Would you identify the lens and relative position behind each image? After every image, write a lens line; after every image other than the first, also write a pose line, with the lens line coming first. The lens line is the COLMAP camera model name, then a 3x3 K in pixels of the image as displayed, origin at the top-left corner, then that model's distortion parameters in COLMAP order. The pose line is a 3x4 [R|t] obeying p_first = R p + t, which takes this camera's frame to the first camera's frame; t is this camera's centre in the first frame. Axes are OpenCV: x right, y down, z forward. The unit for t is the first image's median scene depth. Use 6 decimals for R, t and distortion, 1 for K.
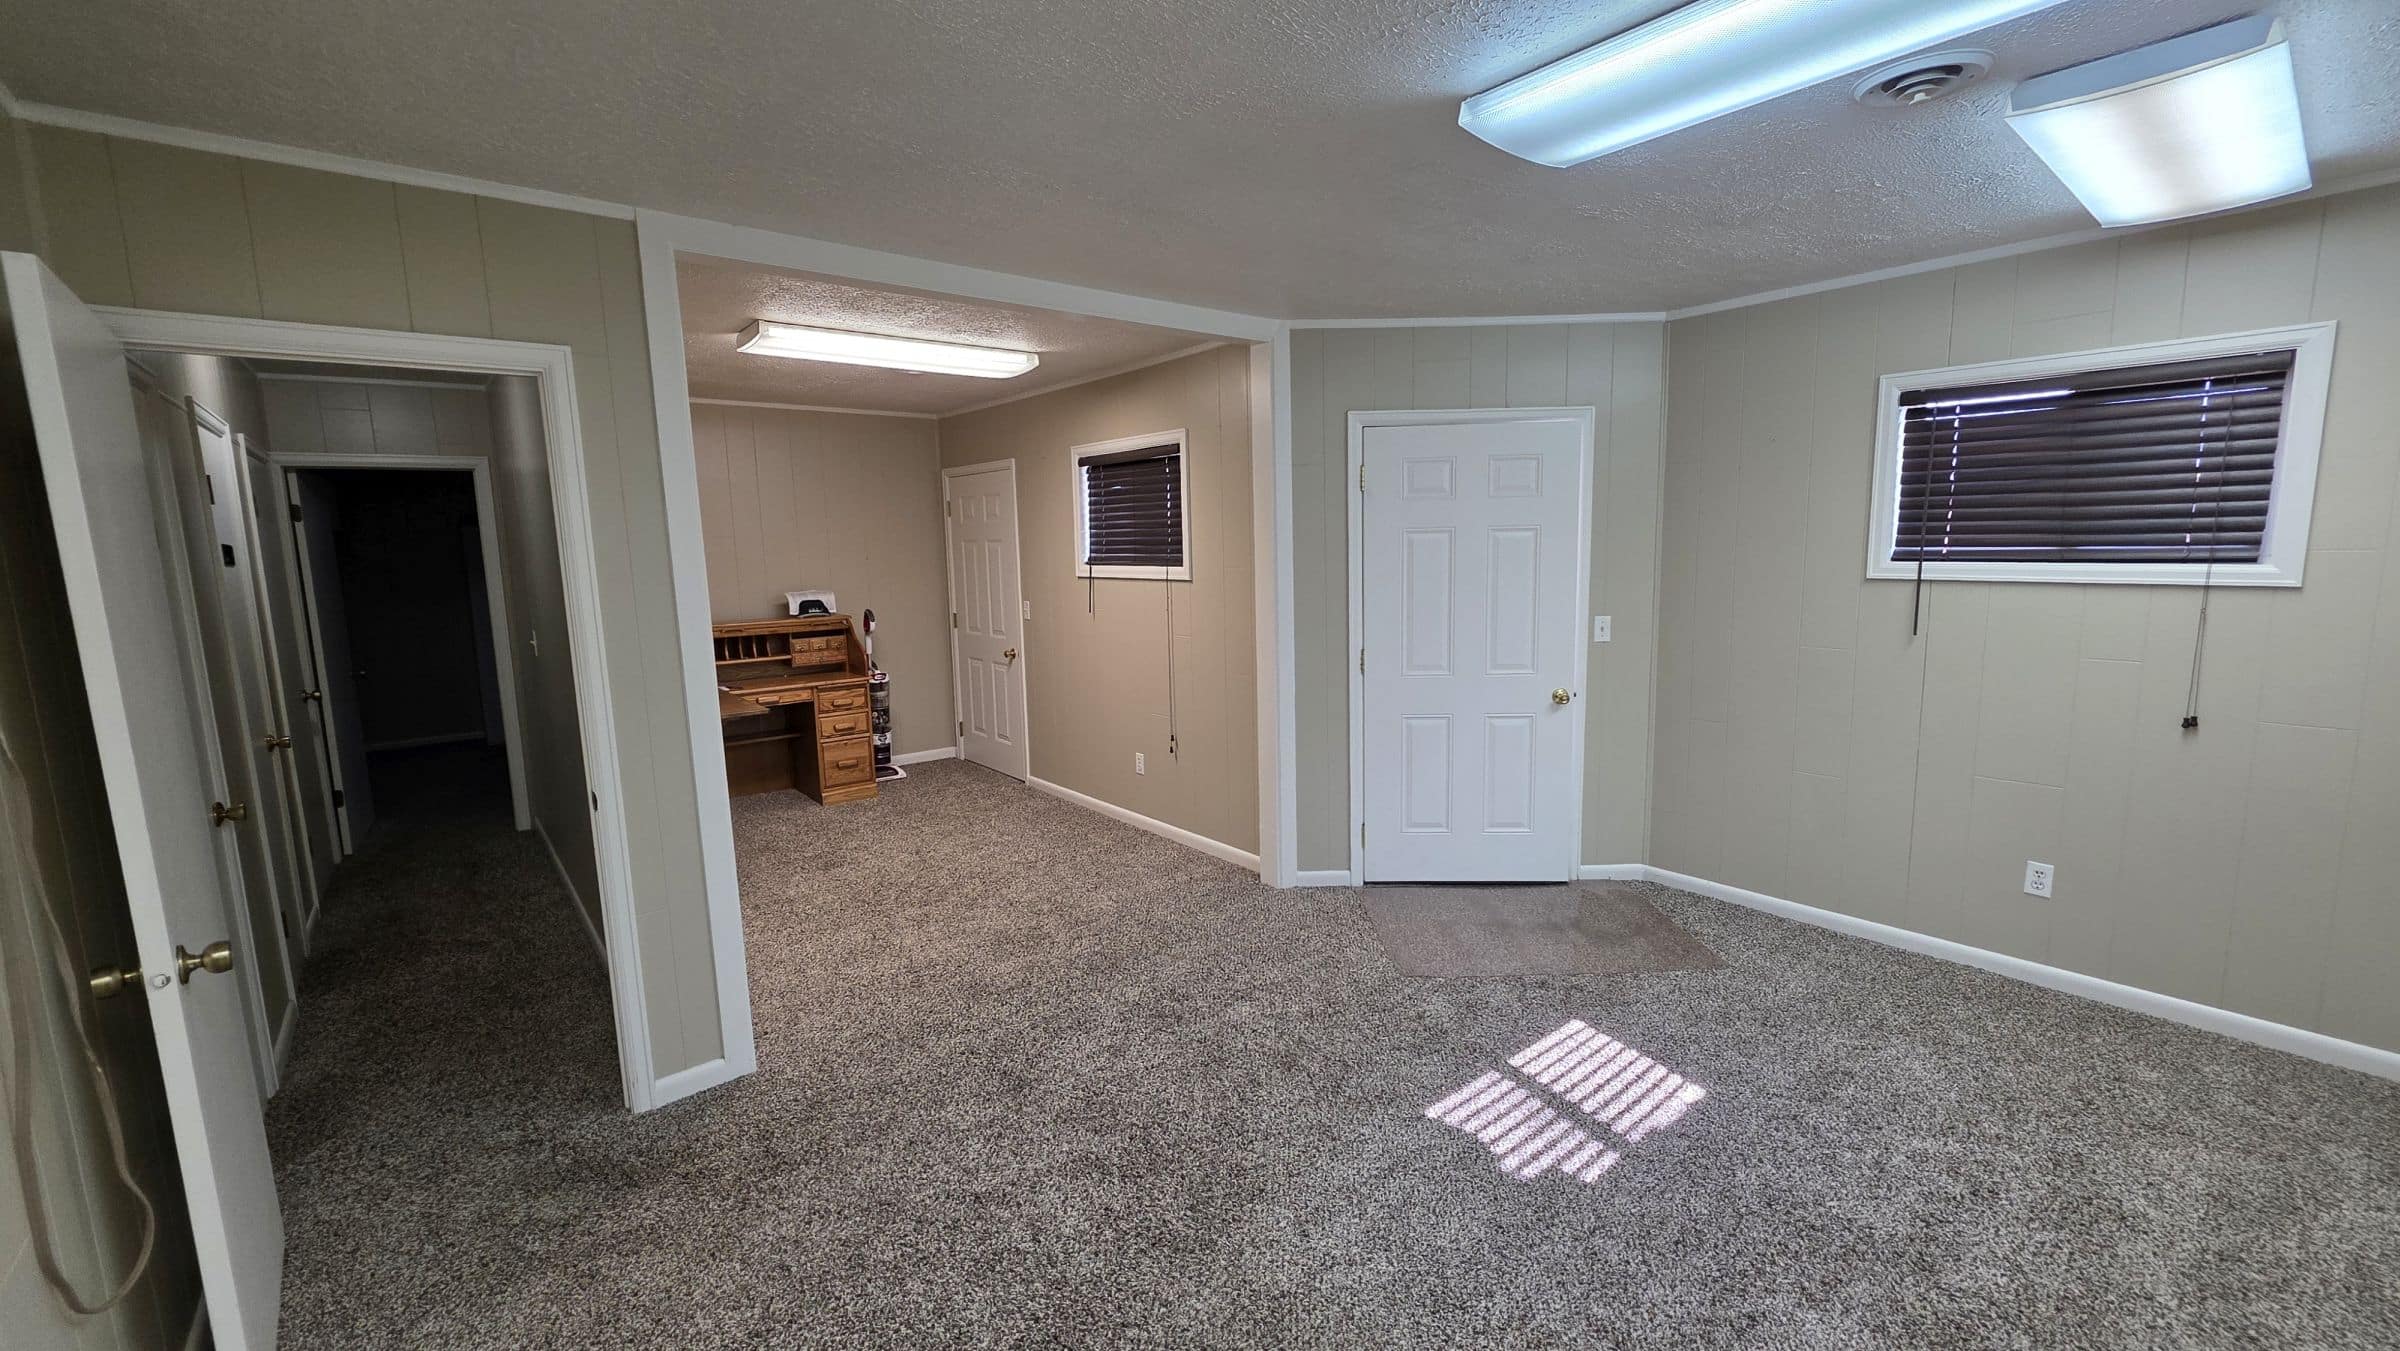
lens RADIAL K [[947.8, 0, 1200.1], [0, 947.8, 665.1], [0, 0, 1]] dist [-0.000224, 0.000073]
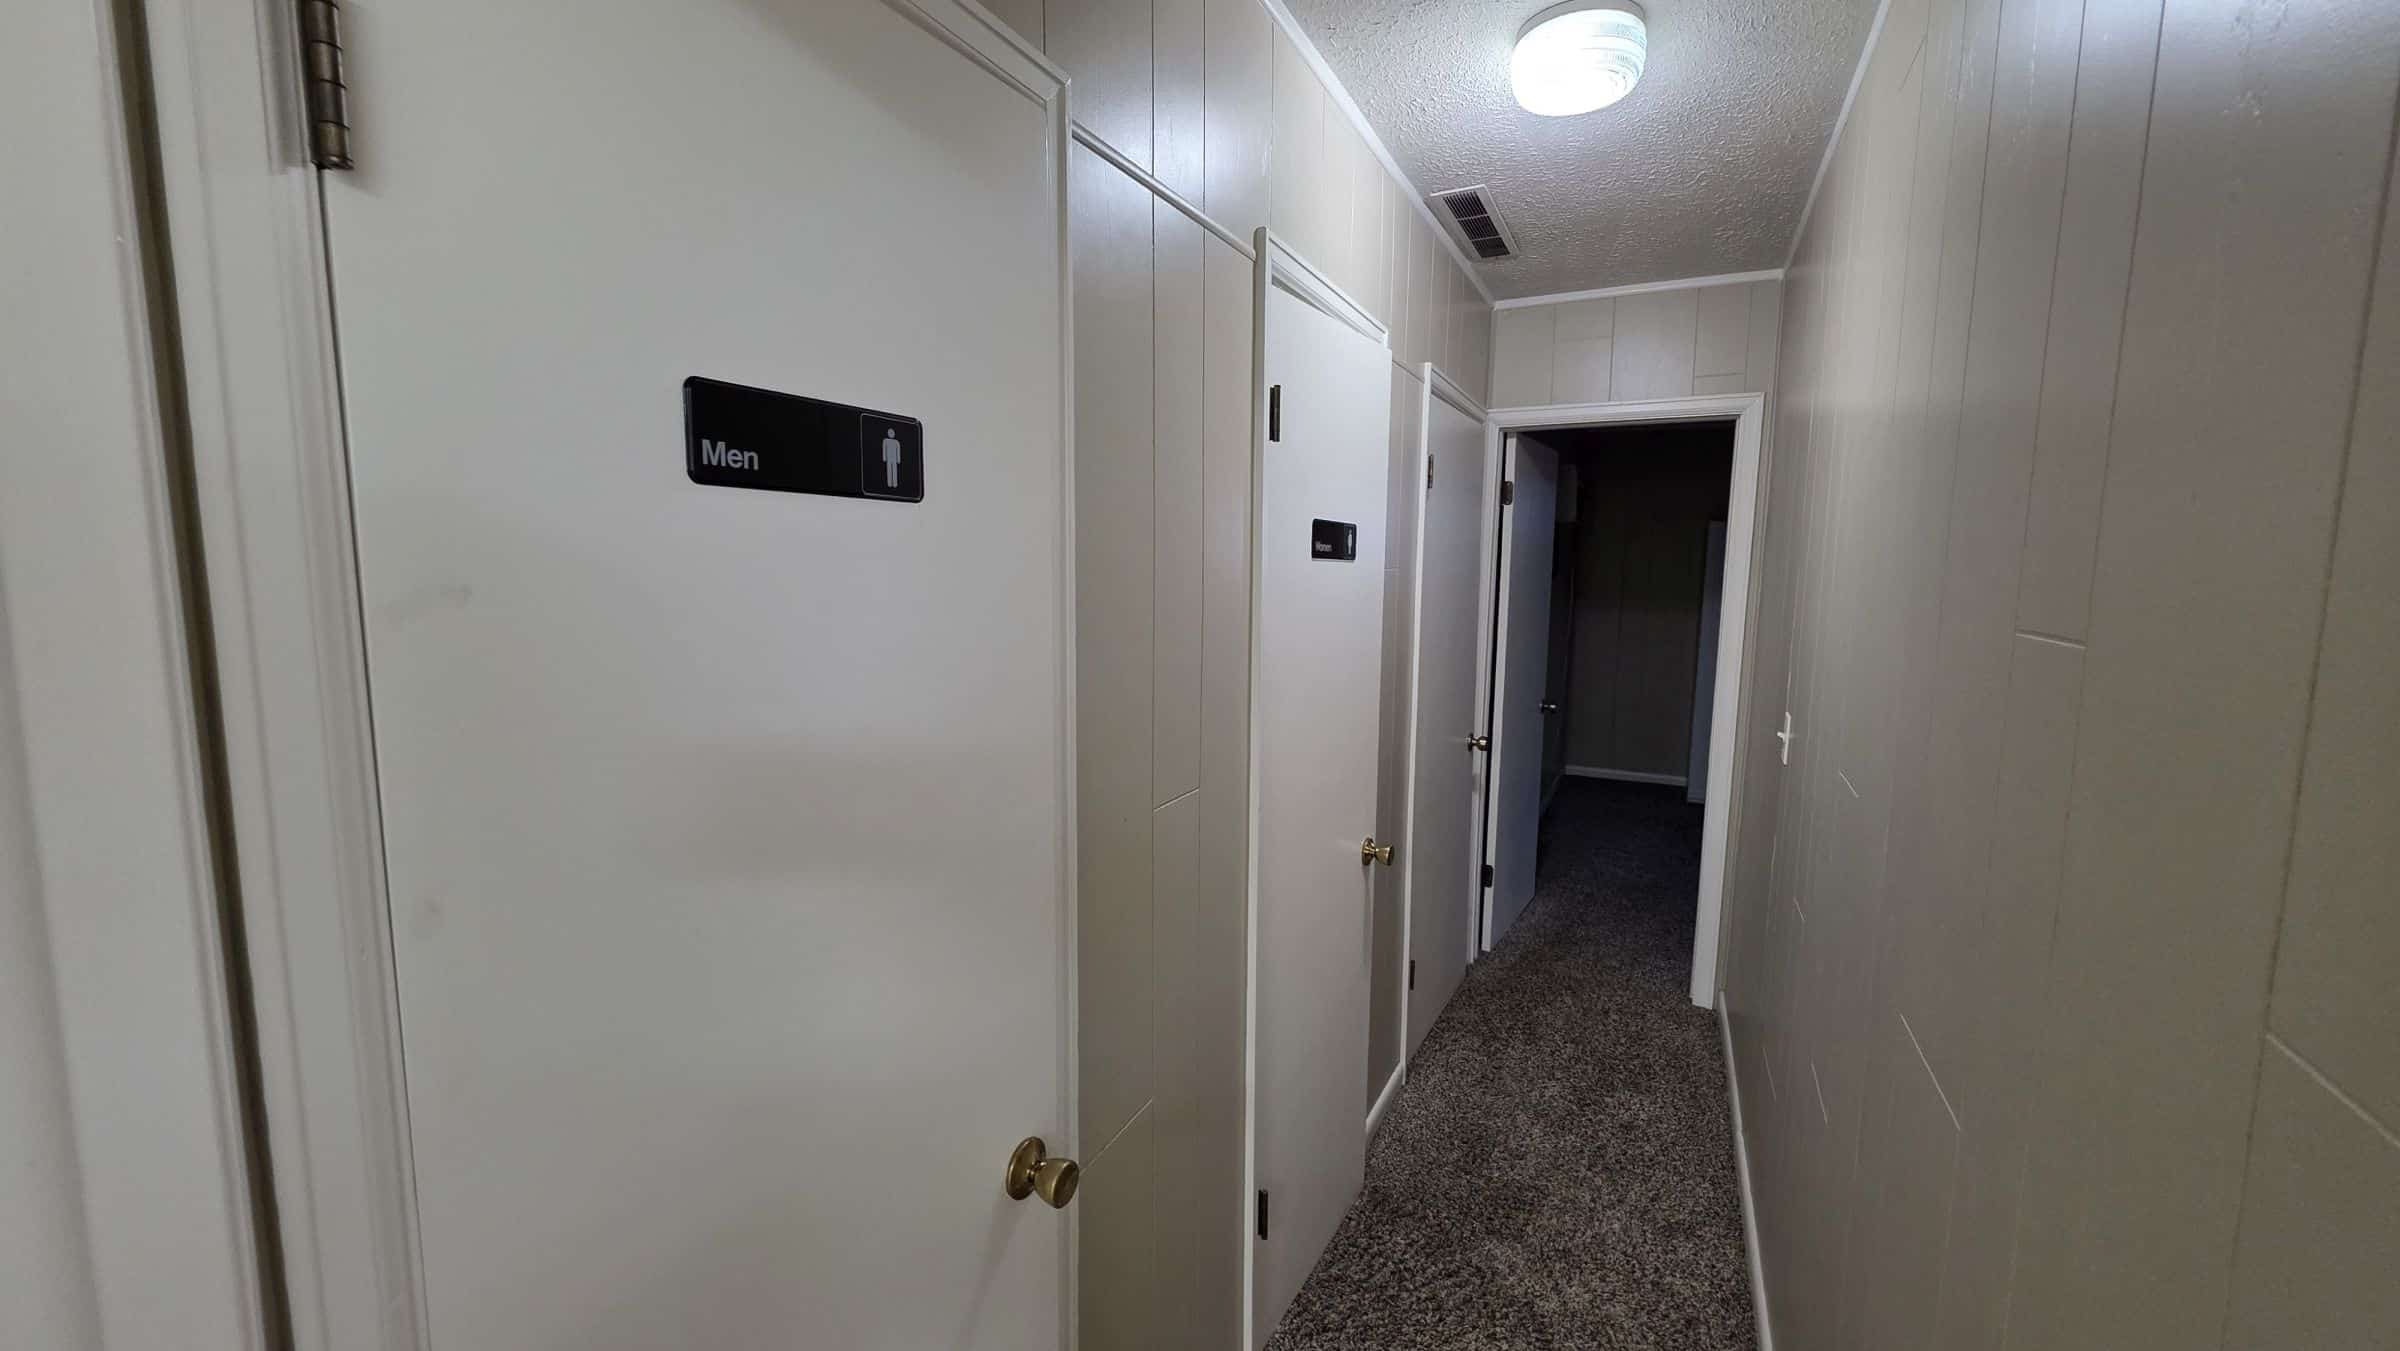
lens RADIAL K [[947.8, 0, 1200.1], [0, 947.8, 665.1], [0, 0, 1]] dist [-0.000224, 0.000073]
pose [[0.405264, 0.140546, -0.903332, -0.360723], [-0.154020, 0.984484, 0.084075, -0.054192], [0.901132, 0.105058, 0.420623, 0.478547]]
